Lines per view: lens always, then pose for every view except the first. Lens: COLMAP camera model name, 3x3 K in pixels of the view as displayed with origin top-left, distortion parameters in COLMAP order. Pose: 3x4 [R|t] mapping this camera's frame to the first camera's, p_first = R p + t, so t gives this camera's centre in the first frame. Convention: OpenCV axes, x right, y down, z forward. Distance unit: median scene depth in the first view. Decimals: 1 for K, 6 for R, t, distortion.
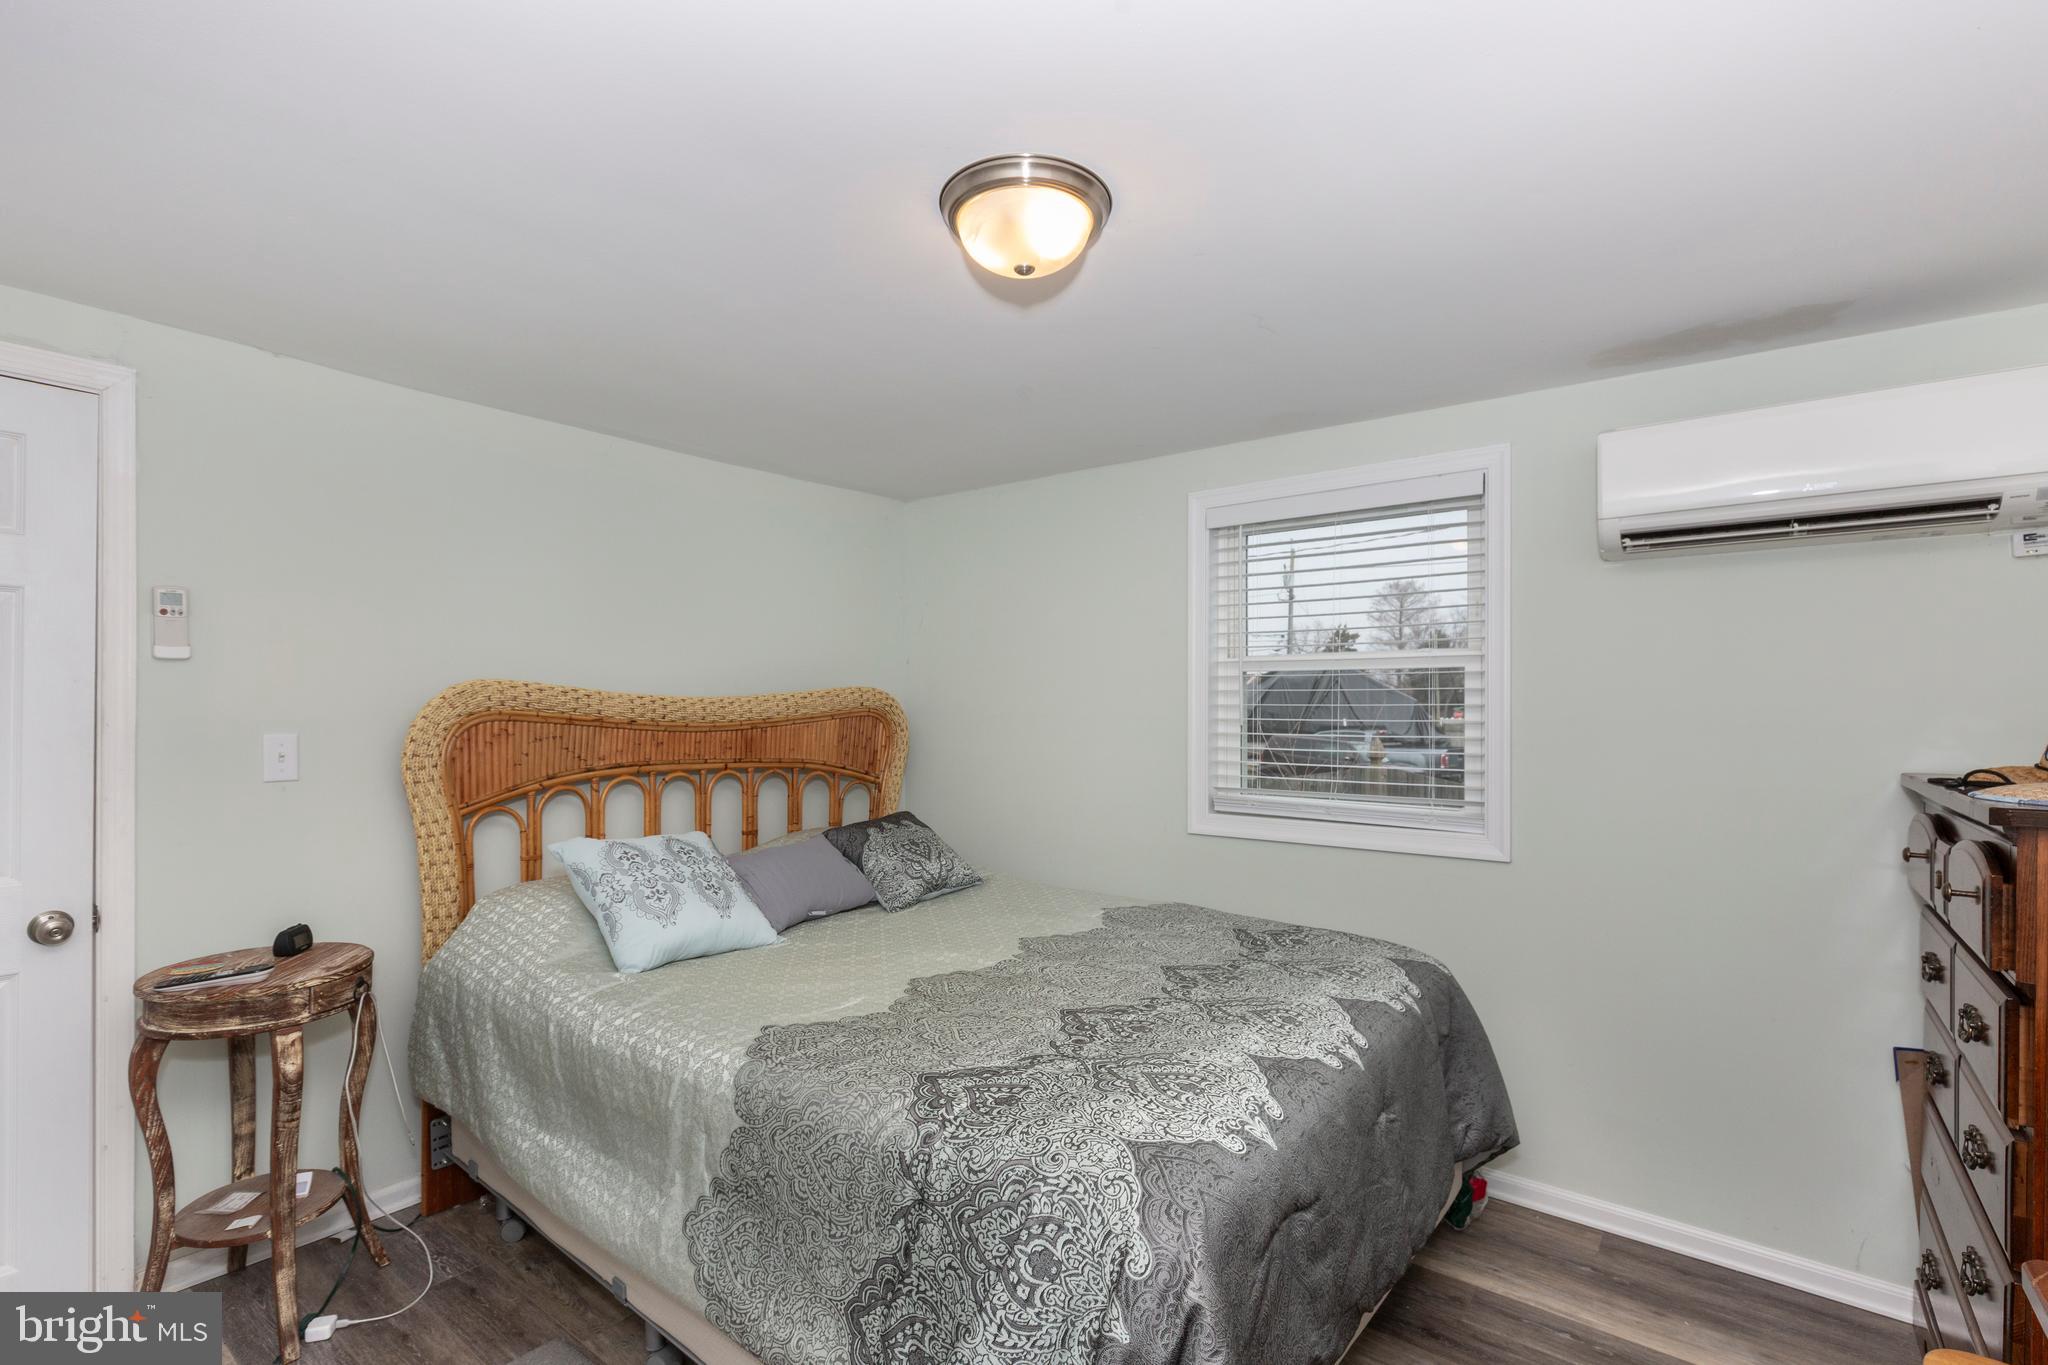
lens RADIAL K [[929.0, 0, 1025.0], [0, 929.0, 704.2], [0, 0, 1]] dist [0.000636, -0.000021]
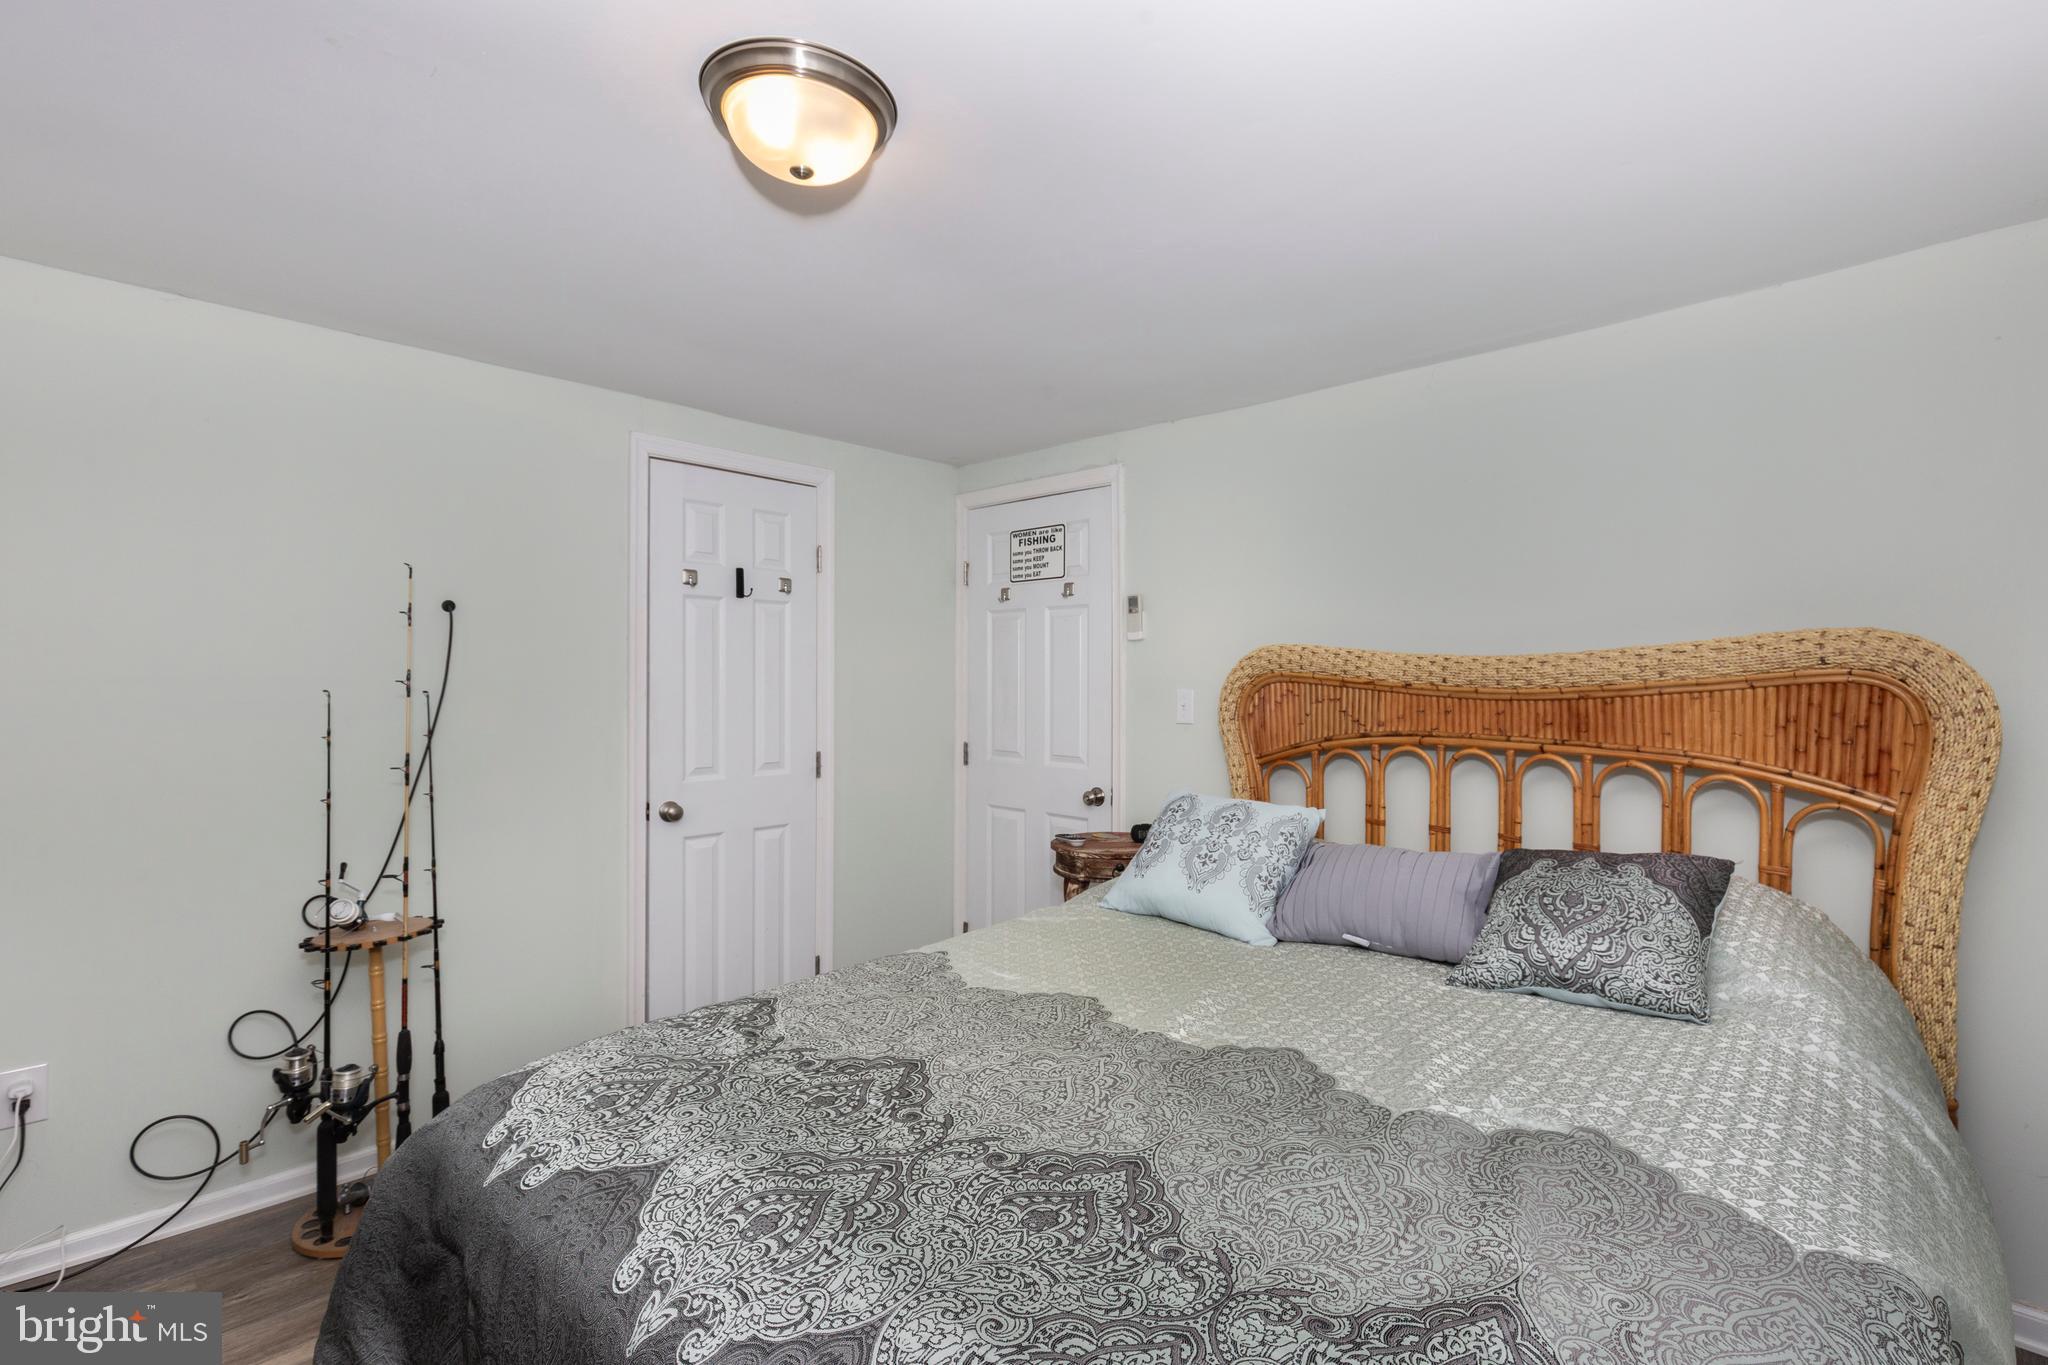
lens RADIAL K [[927.9, 0, 1039.7], [0, 927.9, 685.4], [0, 0, 1]] dist [0.004297, -0.000313]
pose [[-0.091190, 0.006140, -0.995815, 0.608303], [0.000012, 0.999981, 0.006164, 0.016481], [0.995834, 0.000551, -0.091188, 0.910252]]
